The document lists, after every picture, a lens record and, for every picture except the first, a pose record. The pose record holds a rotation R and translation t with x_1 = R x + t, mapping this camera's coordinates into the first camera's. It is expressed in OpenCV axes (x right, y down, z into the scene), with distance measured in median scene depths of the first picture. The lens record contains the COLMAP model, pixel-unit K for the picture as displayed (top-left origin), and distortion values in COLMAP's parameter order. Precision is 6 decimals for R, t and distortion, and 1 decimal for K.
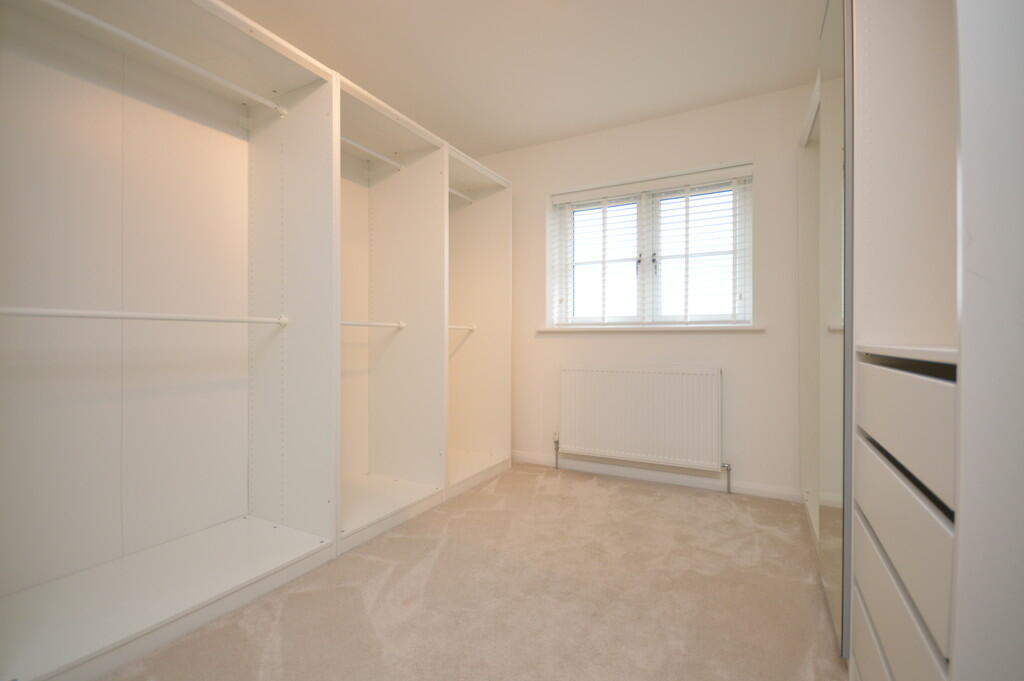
lens RADIAL K [[457.3, 0, 512.0], [0, 457.3, 340.5], [0, 0, 1]] dist [0.000156, -0.000057]
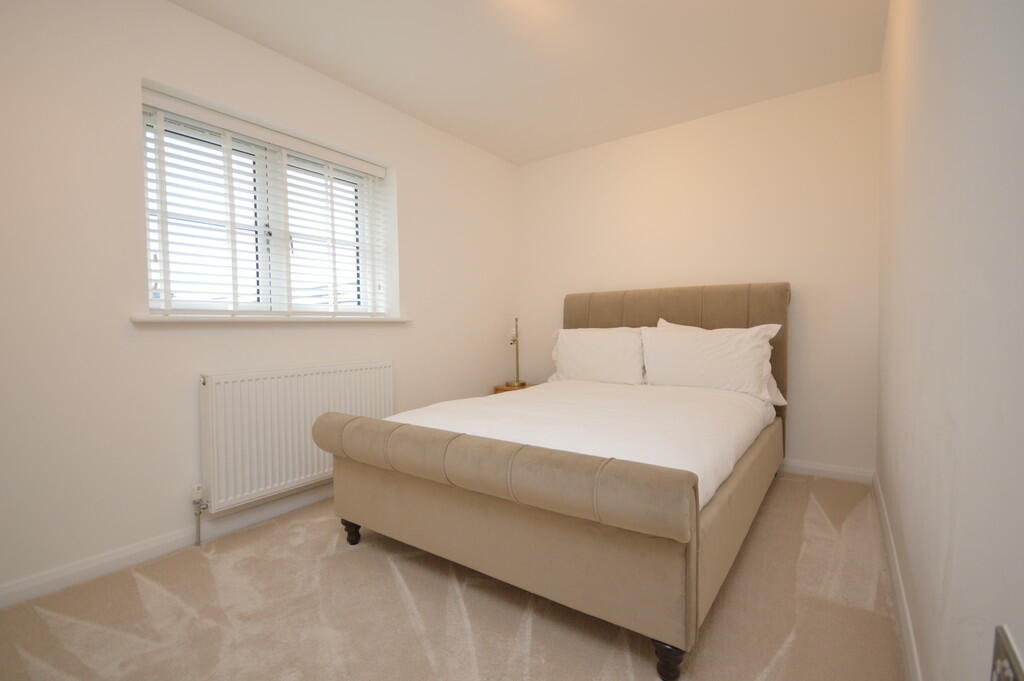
lens RADIAL K [[457.3, 0, 512.0], [0, 457.3, 340.5], [0, 0, 1]] dist [0.000156, -0.000057]
pose [[0.124238, -0.036693, 0.991574, -0.448559], [0.017240, 0.999245, 0.034817, -0.010223], [-0.992103, 0.012769, 0.124776, 0.487487]]
